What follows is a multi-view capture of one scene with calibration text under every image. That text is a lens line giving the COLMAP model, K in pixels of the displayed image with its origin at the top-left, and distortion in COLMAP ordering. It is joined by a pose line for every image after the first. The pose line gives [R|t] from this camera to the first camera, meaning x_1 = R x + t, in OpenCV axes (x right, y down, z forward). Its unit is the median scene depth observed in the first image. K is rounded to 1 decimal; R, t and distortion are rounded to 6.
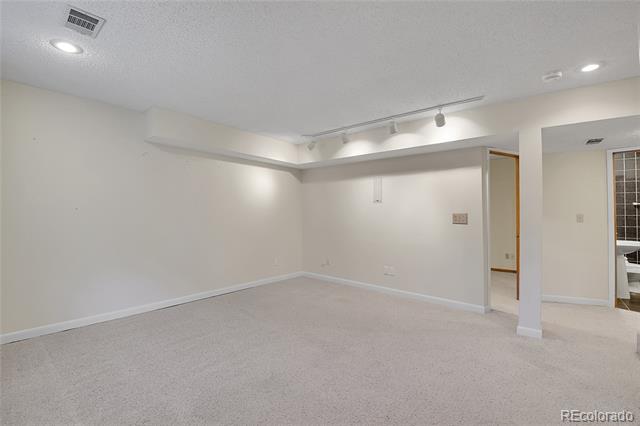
lens RADIAL K [[282.0, 0, 322.8], [0, 282.0, 211.0], [0, 0, 1]] dist [0.009230, -0.023282]
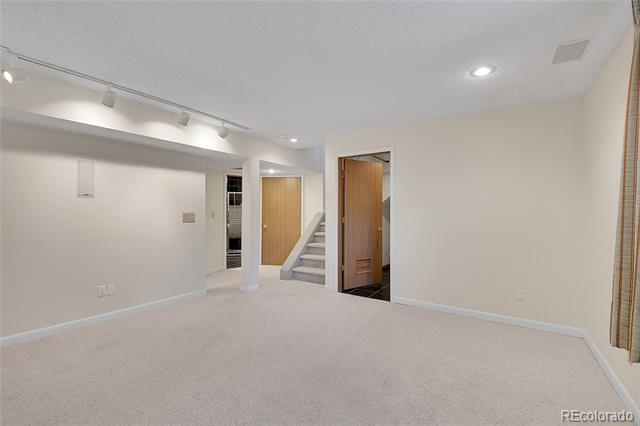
lens RADIAL K [[282.0, 0, 322.8], [0, 282.0, 211.0], [0, 0, 1]] dist [0.009230, -0.023282]
pose [[-0.085780, 0.006520, 0.996293, -0.641342], [-0.002987, 0.999972, -0.006801, 0.008102], [-0.996310, -0.003559, -0.085758, 0.576710]]
